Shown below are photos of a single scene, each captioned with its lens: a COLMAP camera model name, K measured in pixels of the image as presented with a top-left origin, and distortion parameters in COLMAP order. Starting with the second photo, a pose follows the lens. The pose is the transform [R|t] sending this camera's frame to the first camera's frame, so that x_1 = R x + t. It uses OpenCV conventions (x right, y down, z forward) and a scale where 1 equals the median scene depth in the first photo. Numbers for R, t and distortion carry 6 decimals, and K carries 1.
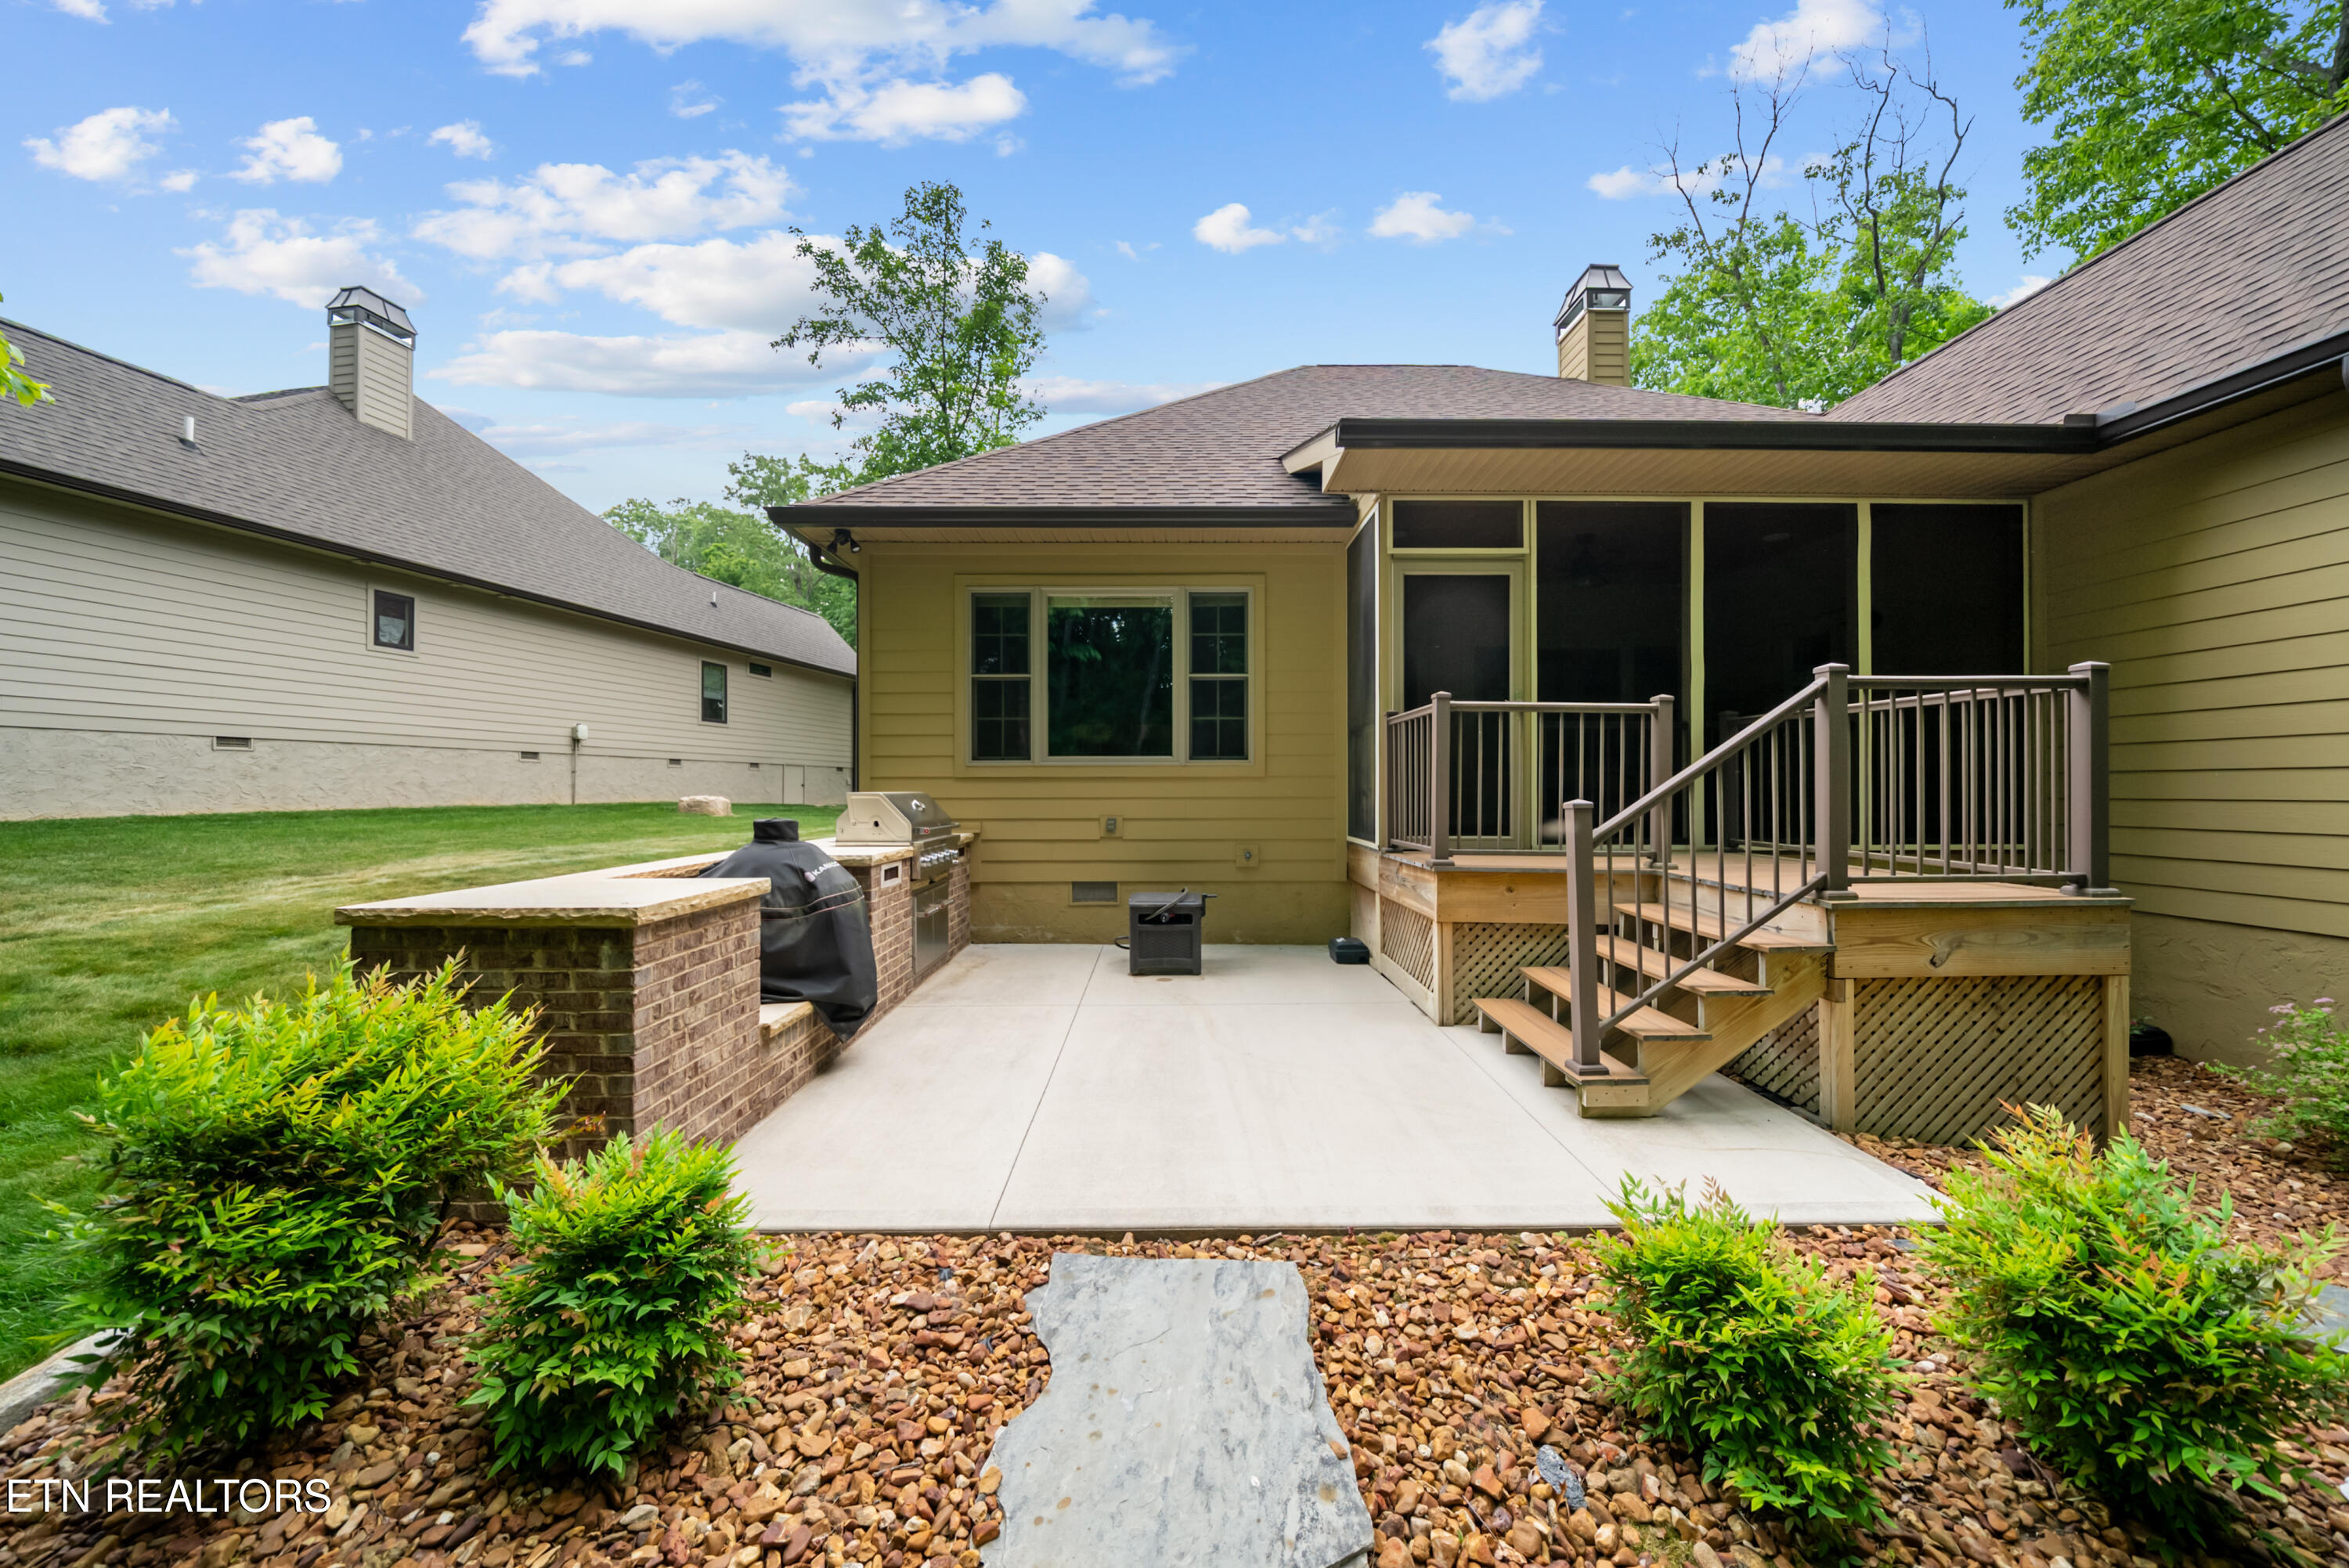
lens RADIAL K [[815.1, 0, 1169.5], [0, 815.1, 785.0], [0, 0, 1]] dist [-0.003853, -0.000098]
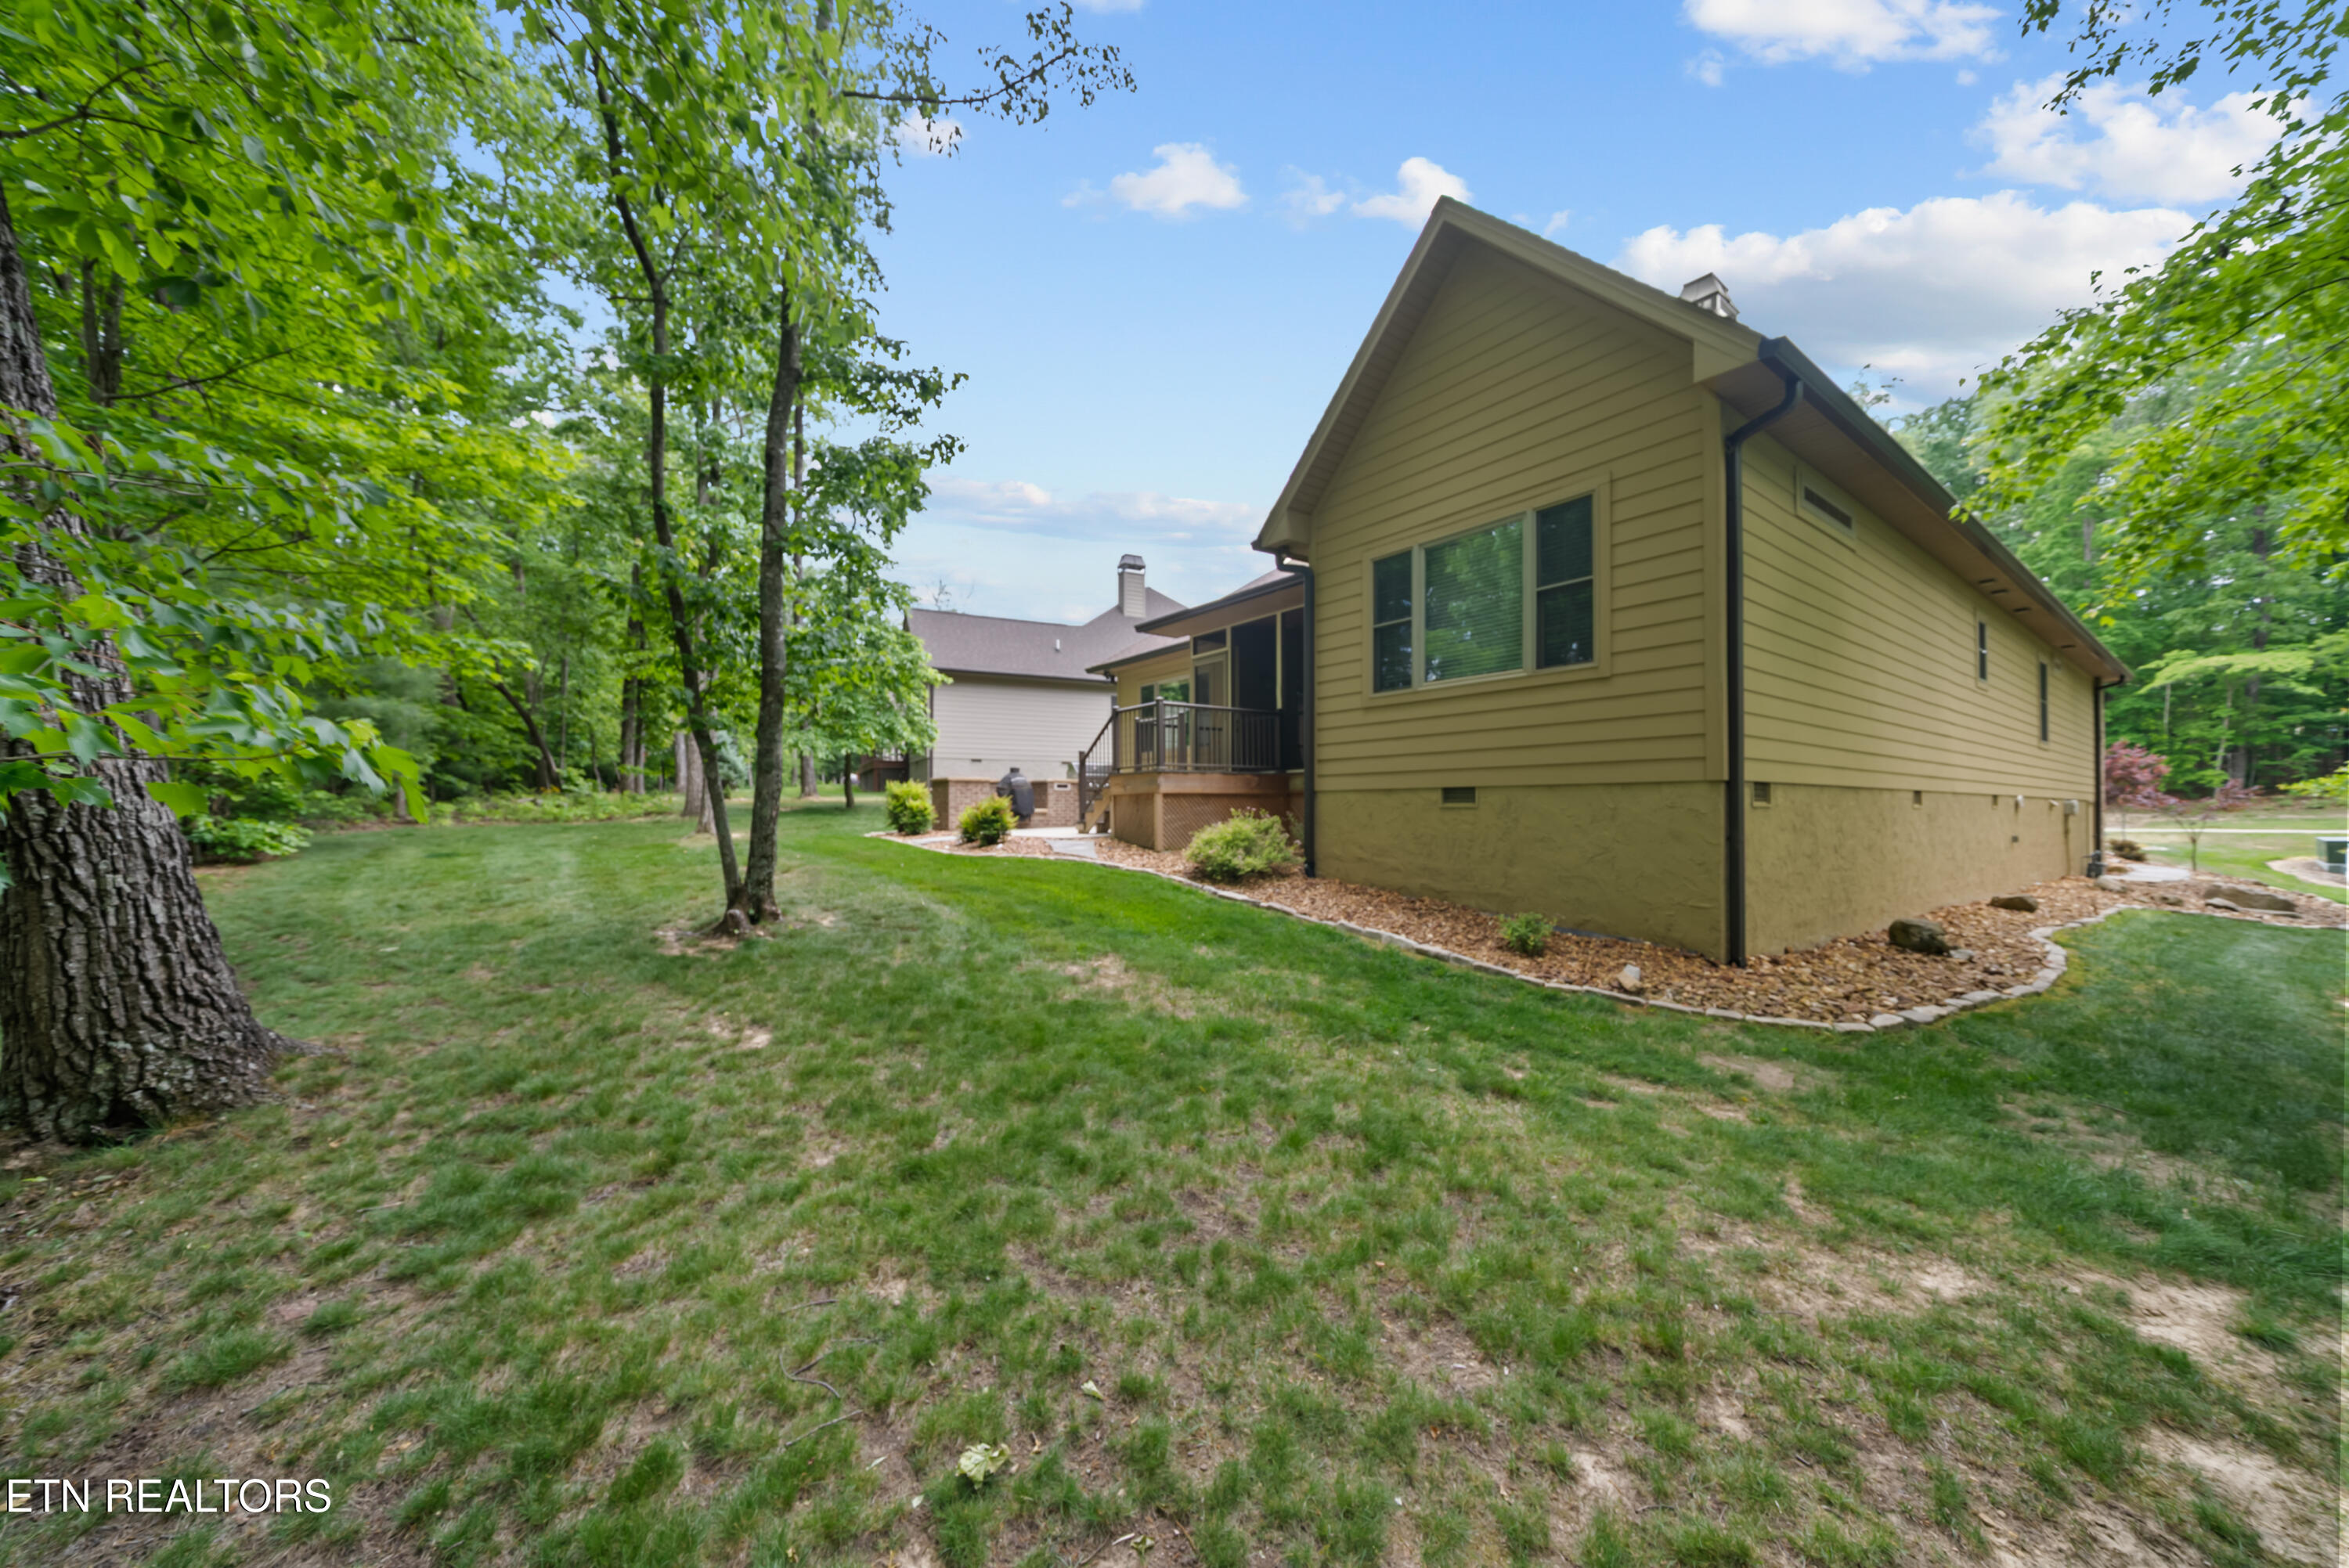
lens RADIAL K [[807.8, 0, 1163.3], [0, 807.8, 783.0], [0, 0, 1]] dist [-0.001931, -0.000080]
pose [[0.583957, -0.026756, -0.811344, 1.850934], [0.013182, 0.999637, -0.023478, 0.129401], [0.811678, 0.003015, 0.584098, -0.426502]]
